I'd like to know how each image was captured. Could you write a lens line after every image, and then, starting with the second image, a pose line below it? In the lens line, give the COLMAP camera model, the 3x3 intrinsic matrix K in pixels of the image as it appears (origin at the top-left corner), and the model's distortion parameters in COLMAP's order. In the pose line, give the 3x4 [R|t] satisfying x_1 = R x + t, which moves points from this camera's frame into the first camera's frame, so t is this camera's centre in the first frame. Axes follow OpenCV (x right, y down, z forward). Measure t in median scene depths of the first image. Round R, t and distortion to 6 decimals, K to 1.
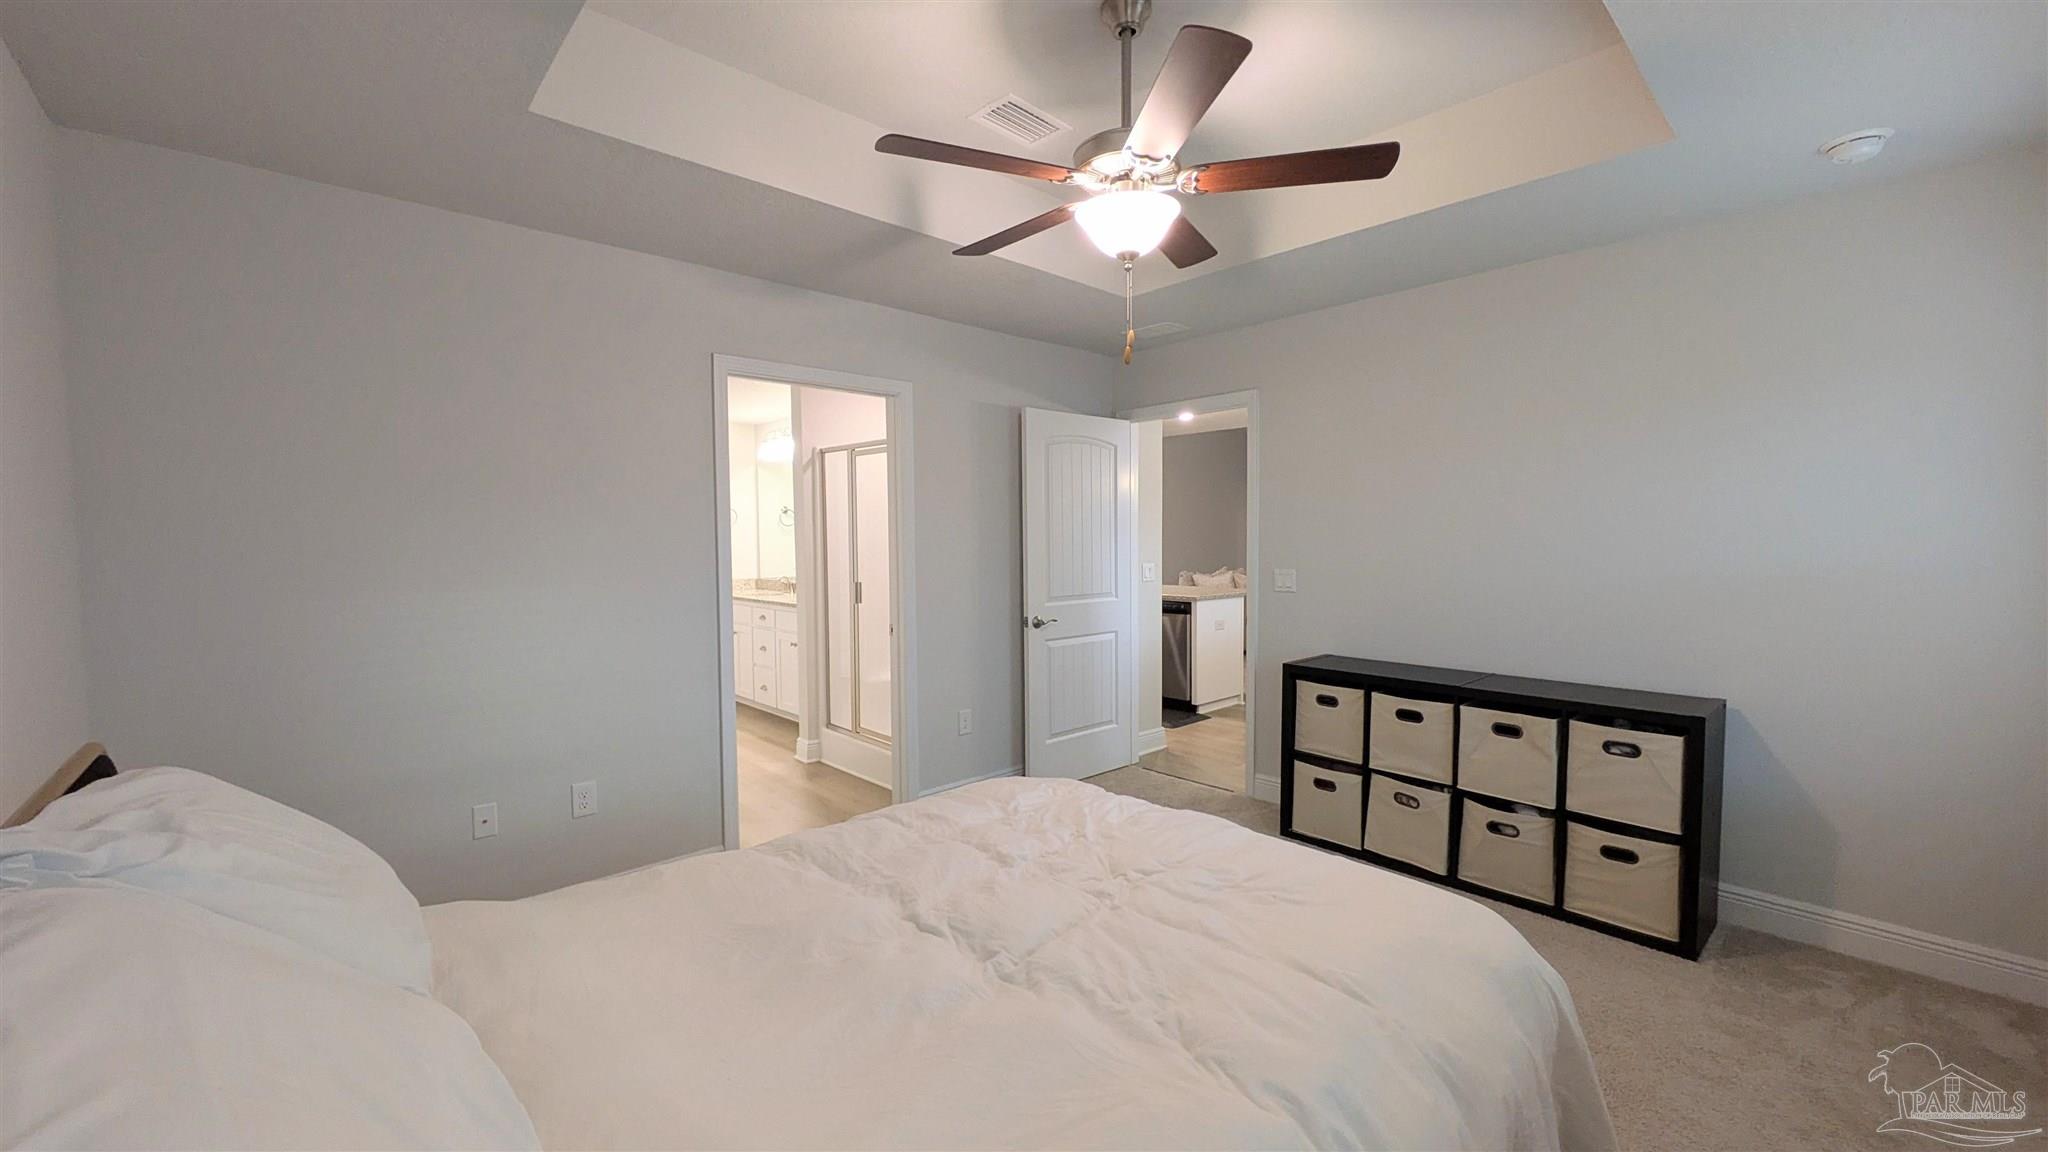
lens RADIAL K [[803.5, 0, 1028.3], [0, 803.5, 578.4], [0, 0, 1]] dist [-0.004040, 0.002578]
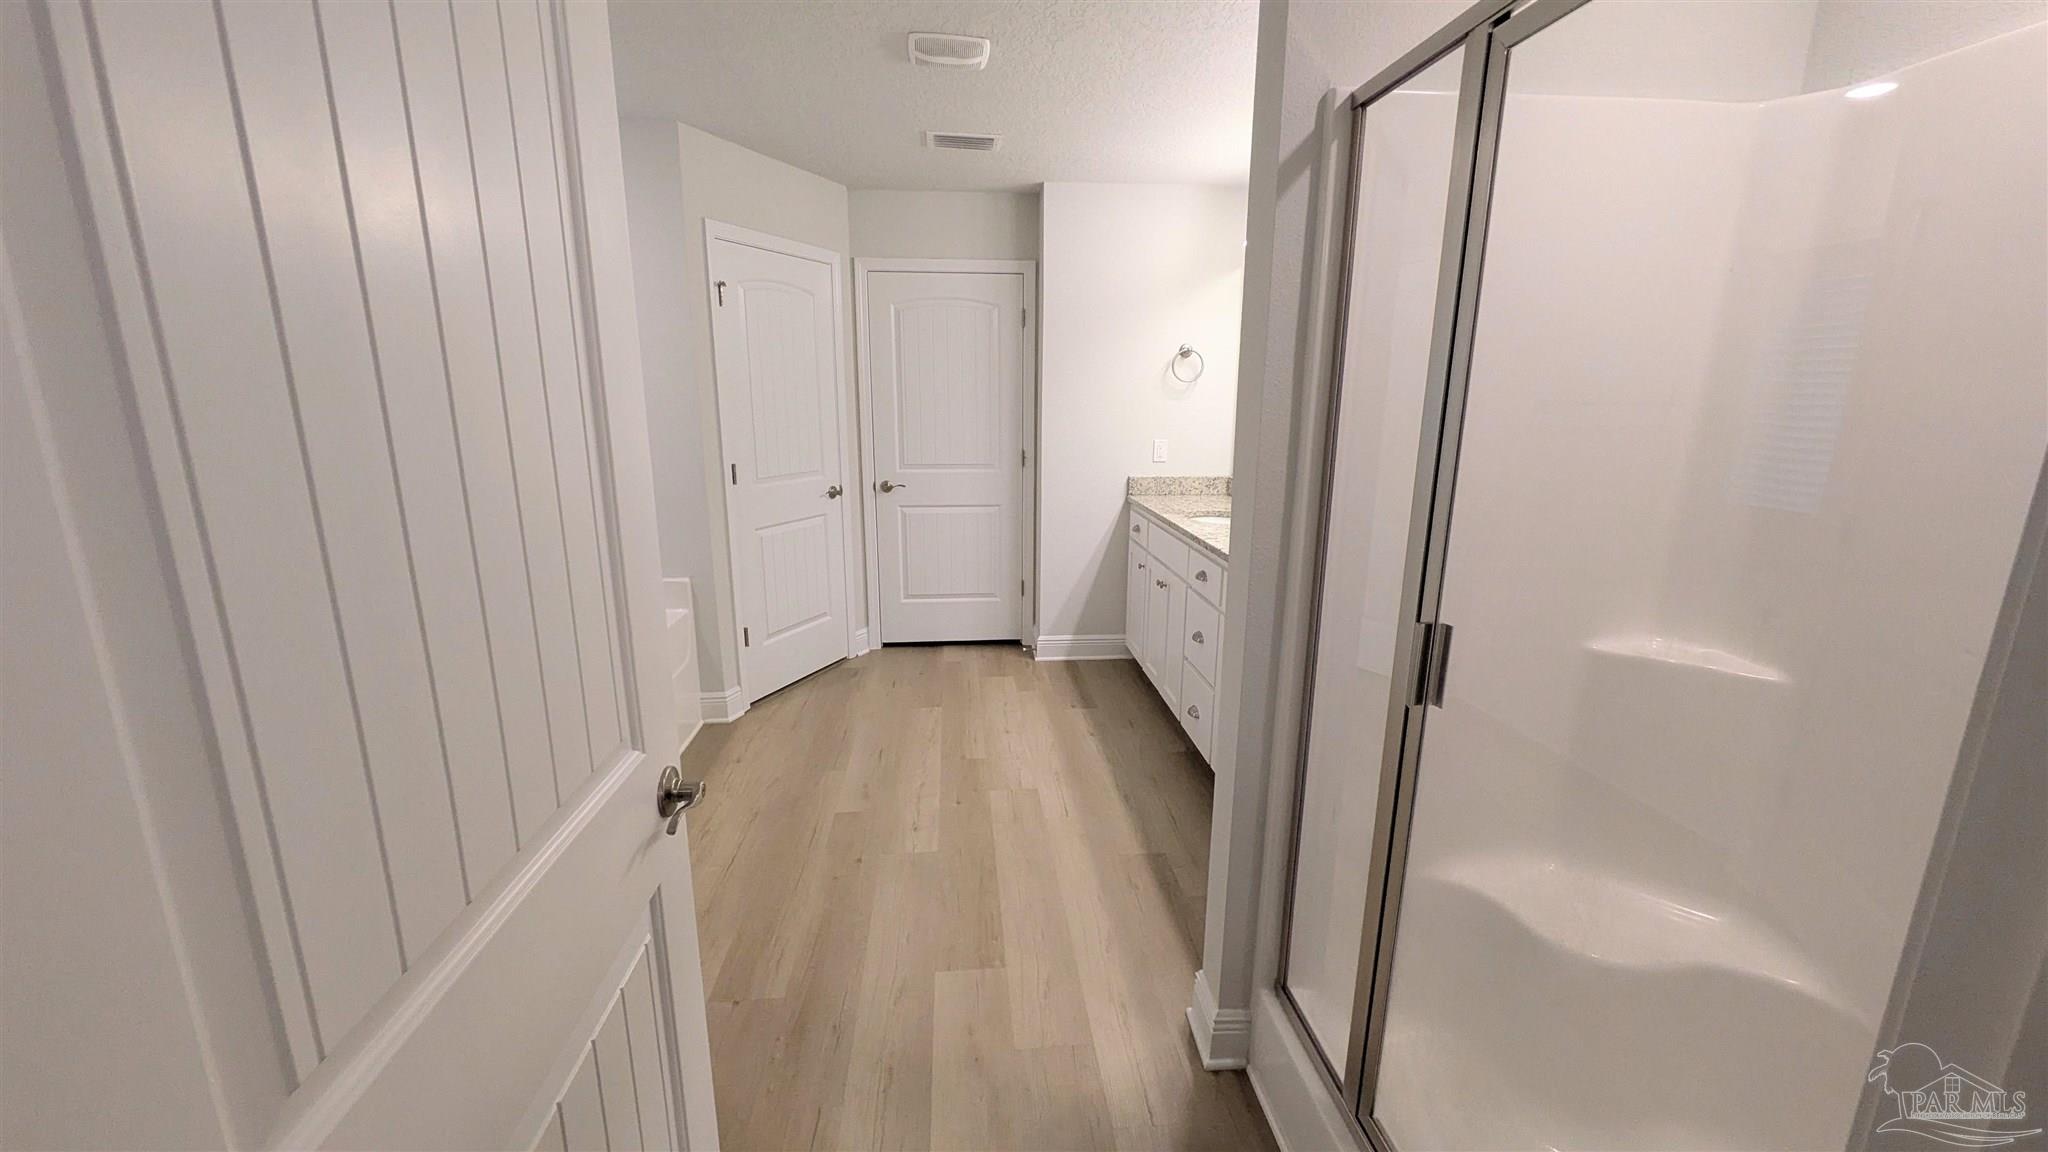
lens RADIAL K [[803.5, 0, 1028.3], [0, 803.5, 578.4], [0, 0, 1]] dist [-0.004040, 0.002578]
pose [[0.794809, 0.148178, -0.588491, -0.162023], [-0.043972, 0.981245, 0.187684, -0.047069], [0.605264, -0.123296, 0.786418, 0.703383]]
